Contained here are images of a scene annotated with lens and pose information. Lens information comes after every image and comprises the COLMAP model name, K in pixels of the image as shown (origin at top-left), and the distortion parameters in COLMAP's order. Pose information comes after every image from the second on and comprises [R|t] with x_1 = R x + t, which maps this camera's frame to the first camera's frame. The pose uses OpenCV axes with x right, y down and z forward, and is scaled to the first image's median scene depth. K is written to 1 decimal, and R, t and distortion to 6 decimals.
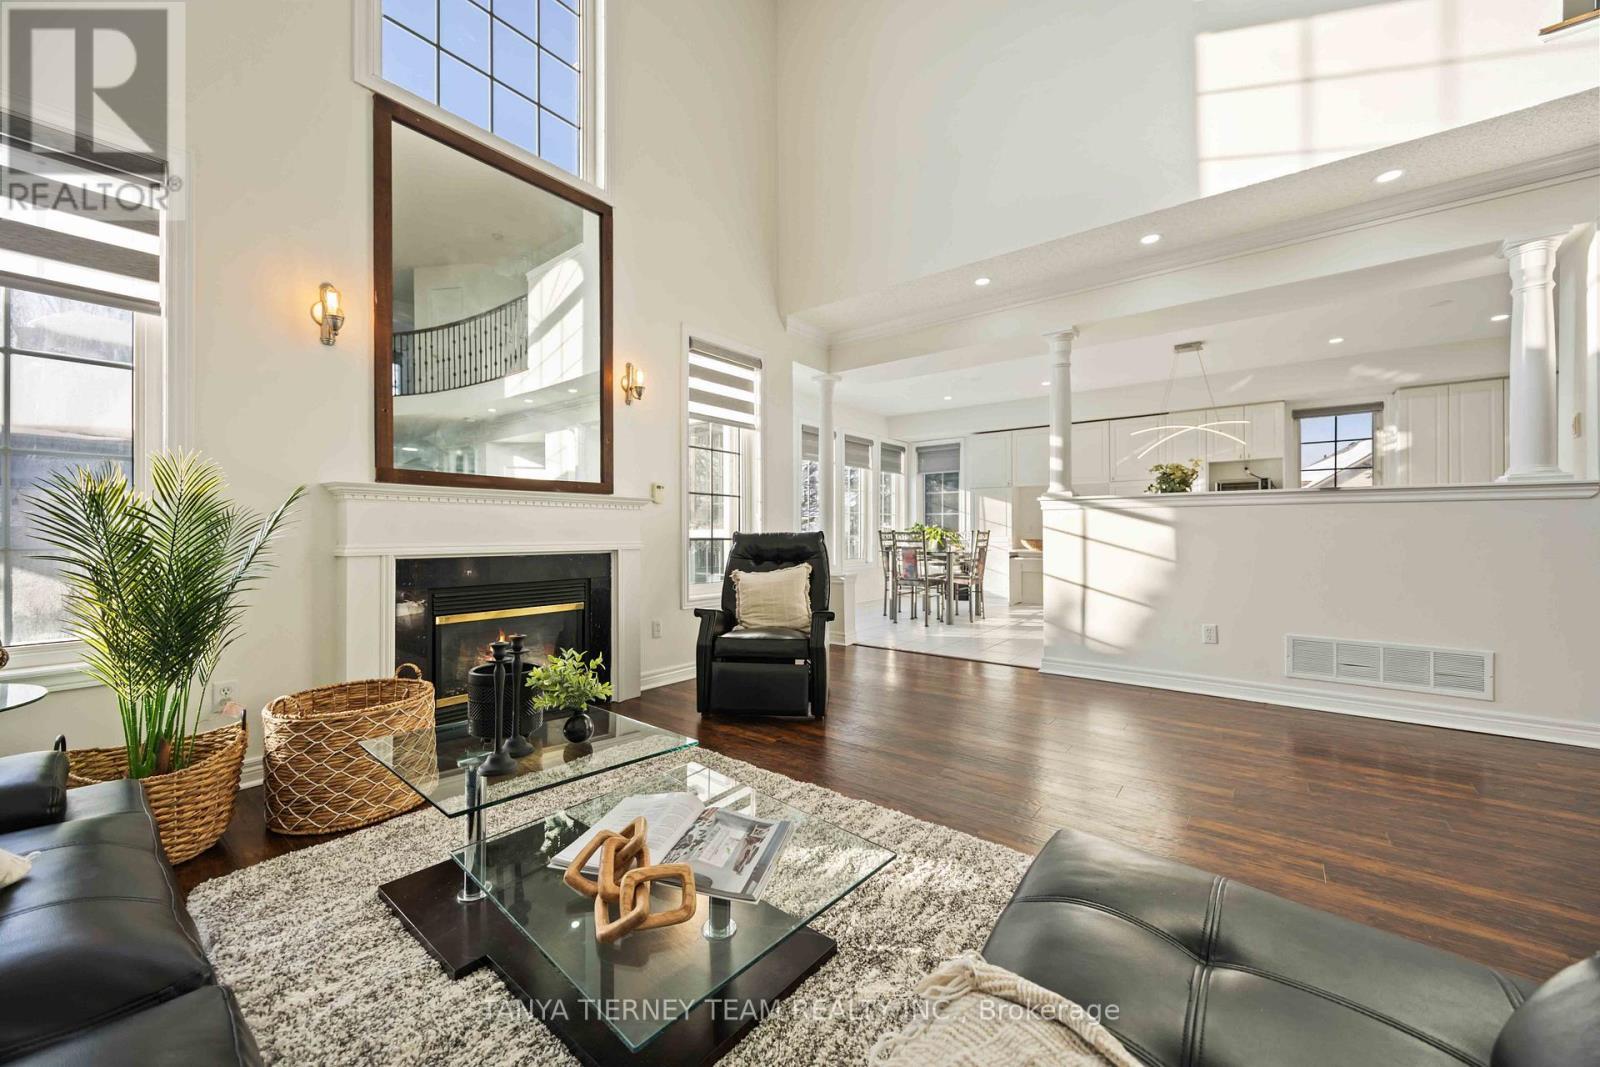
lens RADIAL K [[606.0, 0, 799.4], [0, 606.0, 528.5], [0, 0, 1]] dist [-0.002830, 0.000787]
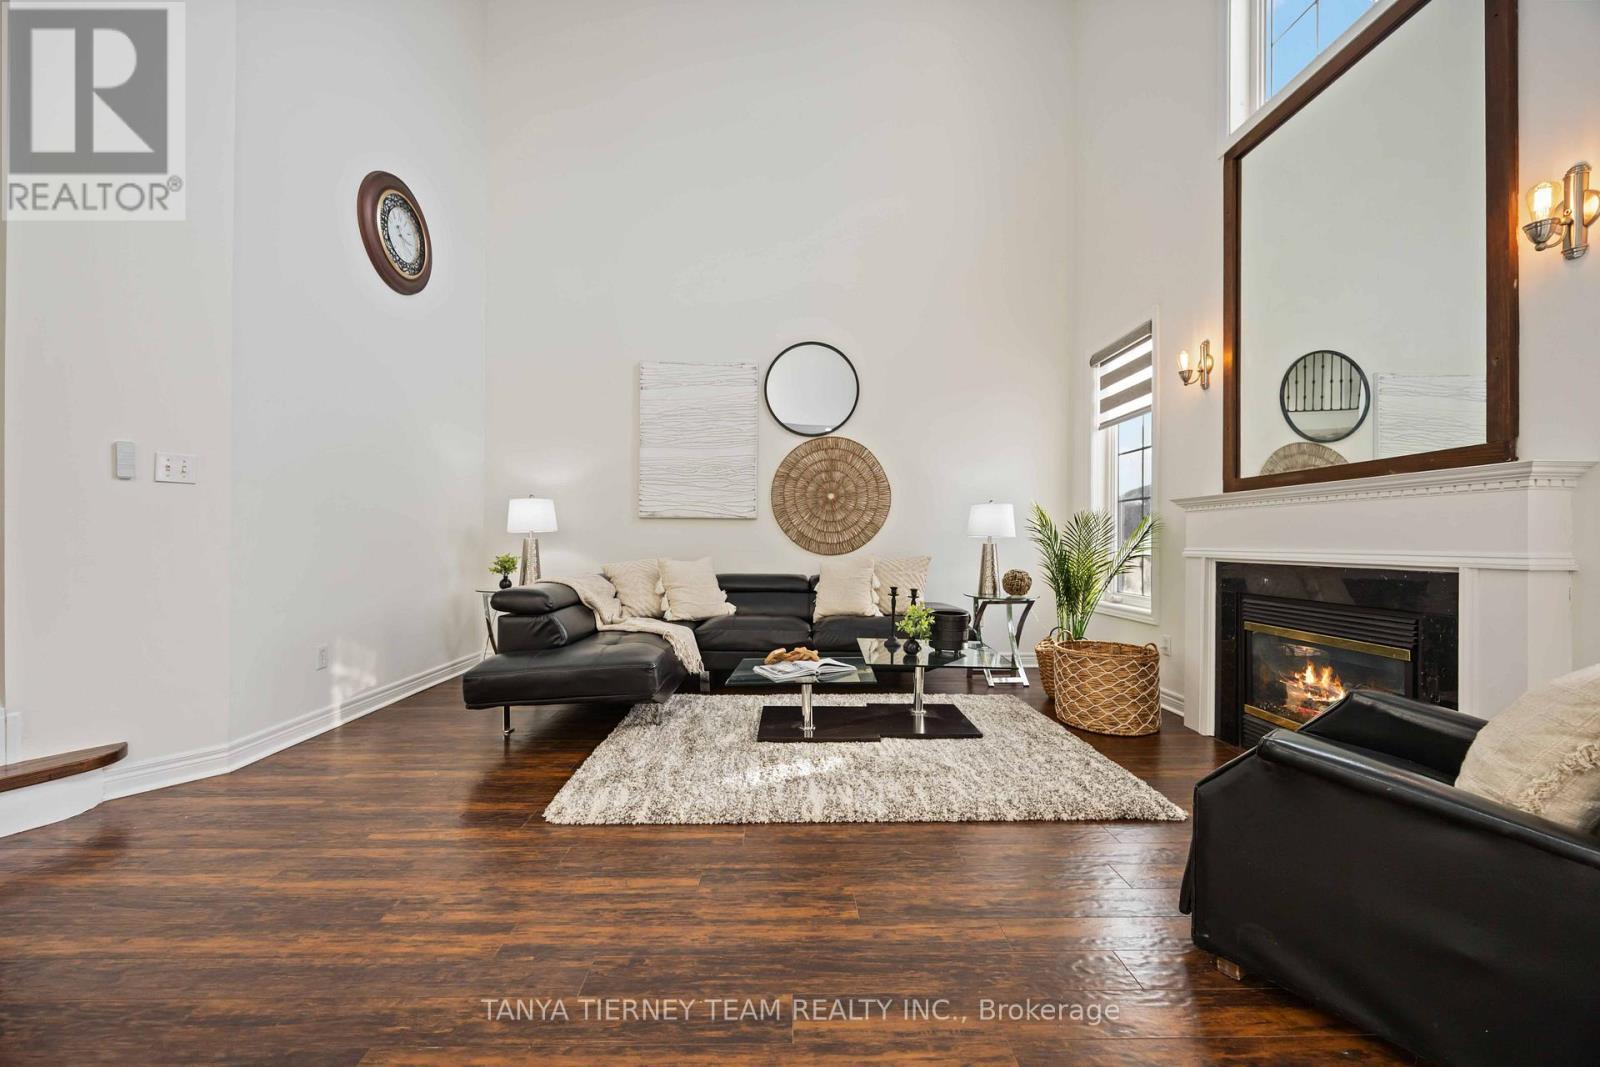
lens RADIAL K [[609.6, 0, 800.5], [0, 609.6, 539.9], [0, 0, 1]] dist [-0.001160, -0.000085]
pose [[-0.767441, -0.006121, -0.641090, 0.483109], [-0.002424, 0.999975, -0.006645, 0.014549], [0.641115, -0.003545, -0.767437, 1.017826]]
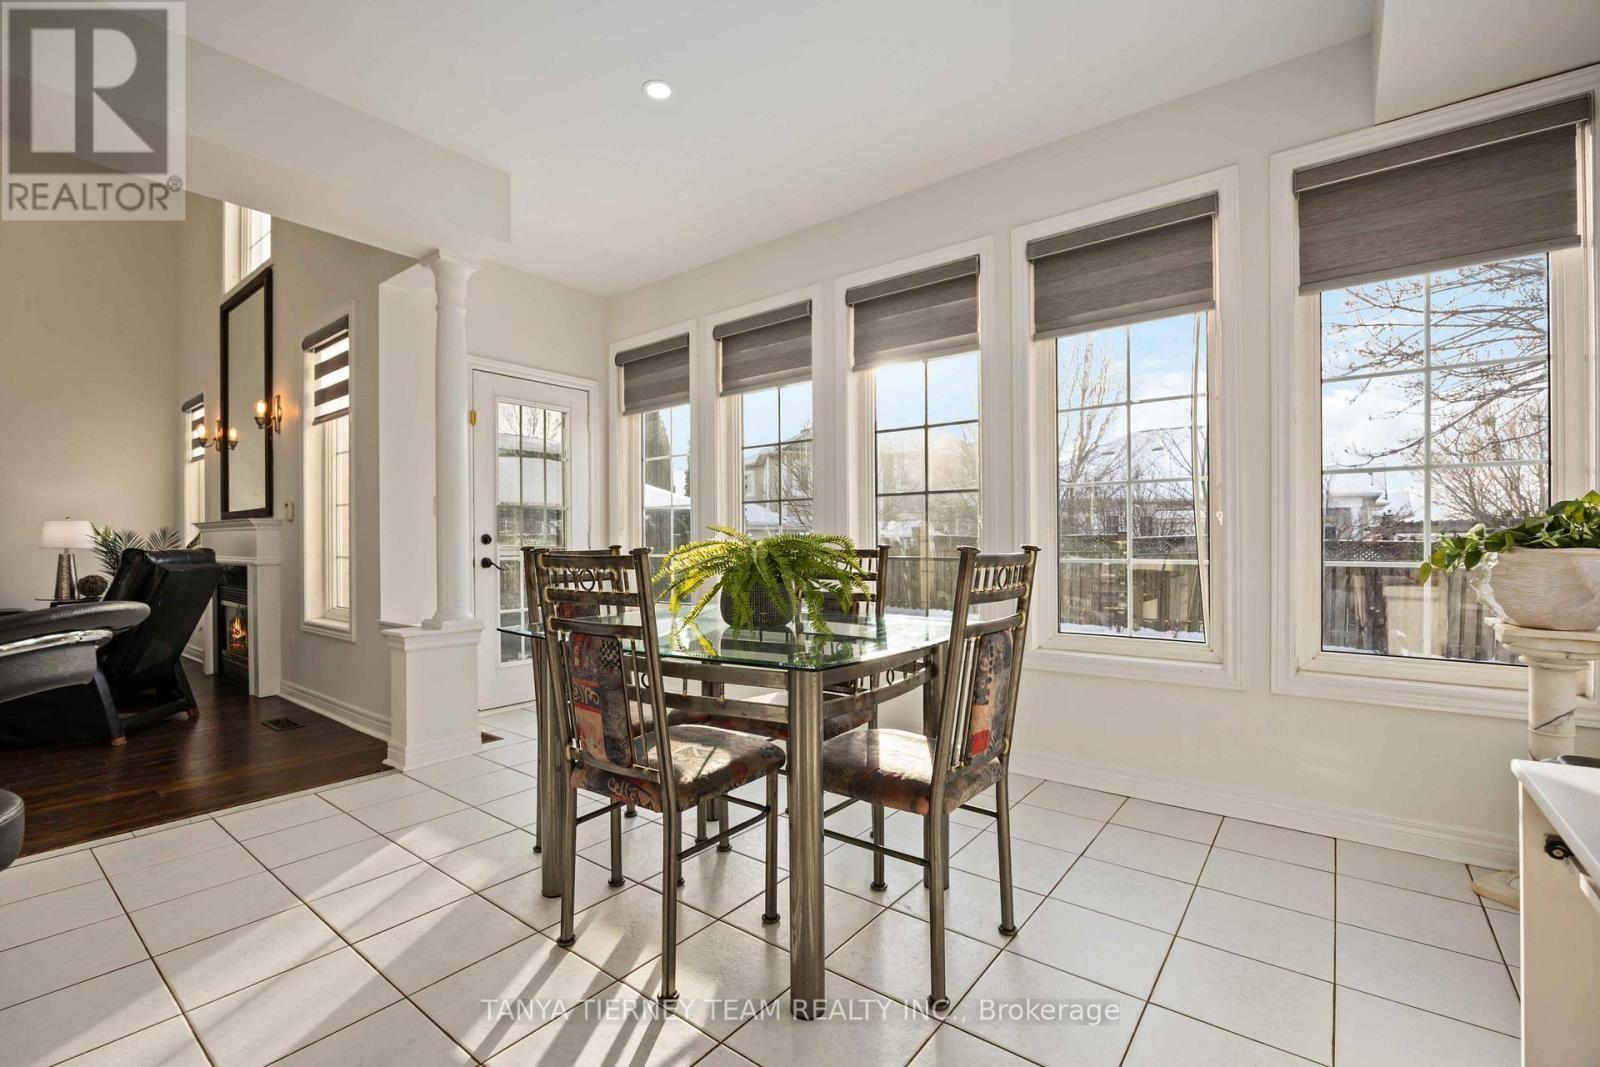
lens RADIAL K [[696.1, 0, 803.3], [0, 696.1, 537.1], [0, 0, 1]] dist [-0.014224, -0.000156]
pose [[0.007748, -0.007102, -0.999945, 1.008852], [0.010375, 0.999922, -0.007021, 0.003033], [0.999916, -0.010320, 0.007821, 2.017346]]
